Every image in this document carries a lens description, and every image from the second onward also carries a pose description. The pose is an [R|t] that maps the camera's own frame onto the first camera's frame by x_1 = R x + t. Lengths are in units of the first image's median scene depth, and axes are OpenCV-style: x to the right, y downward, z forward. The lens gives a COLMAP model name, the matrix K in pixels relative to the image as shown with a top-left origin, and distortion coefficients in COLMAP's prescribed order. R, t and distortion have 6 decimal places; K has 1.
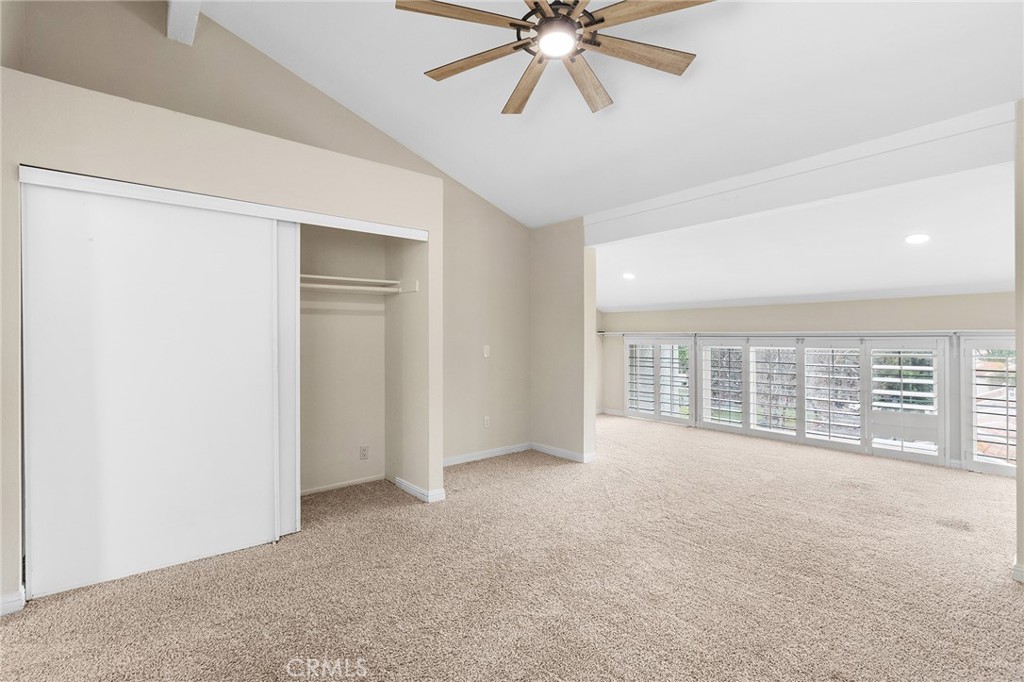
lens RADIAL K [[471.9, 0, 517.3], [0, 471.9, 328.8], [0, 0, 1]] dist [0.002450, 0.000059]
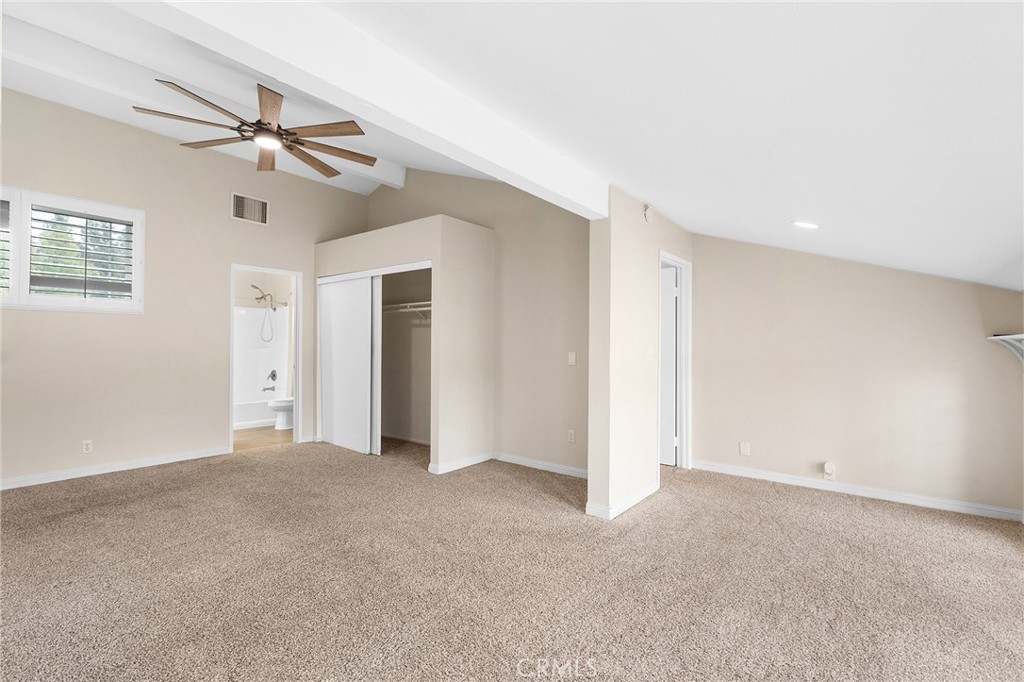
lens RADIAL K [[471.9, 0, 517.3], [0, 471.9, 328.8], [0, 0, 1]] dist [0.002450, 0.000059]
pose [[0.189713, -0.022536, -0.981581, 1.287810], [0.010211, 0.999728, -0.020979, 0.011799], [0.981786, -0.006043, 0.189891, 1.132548]]
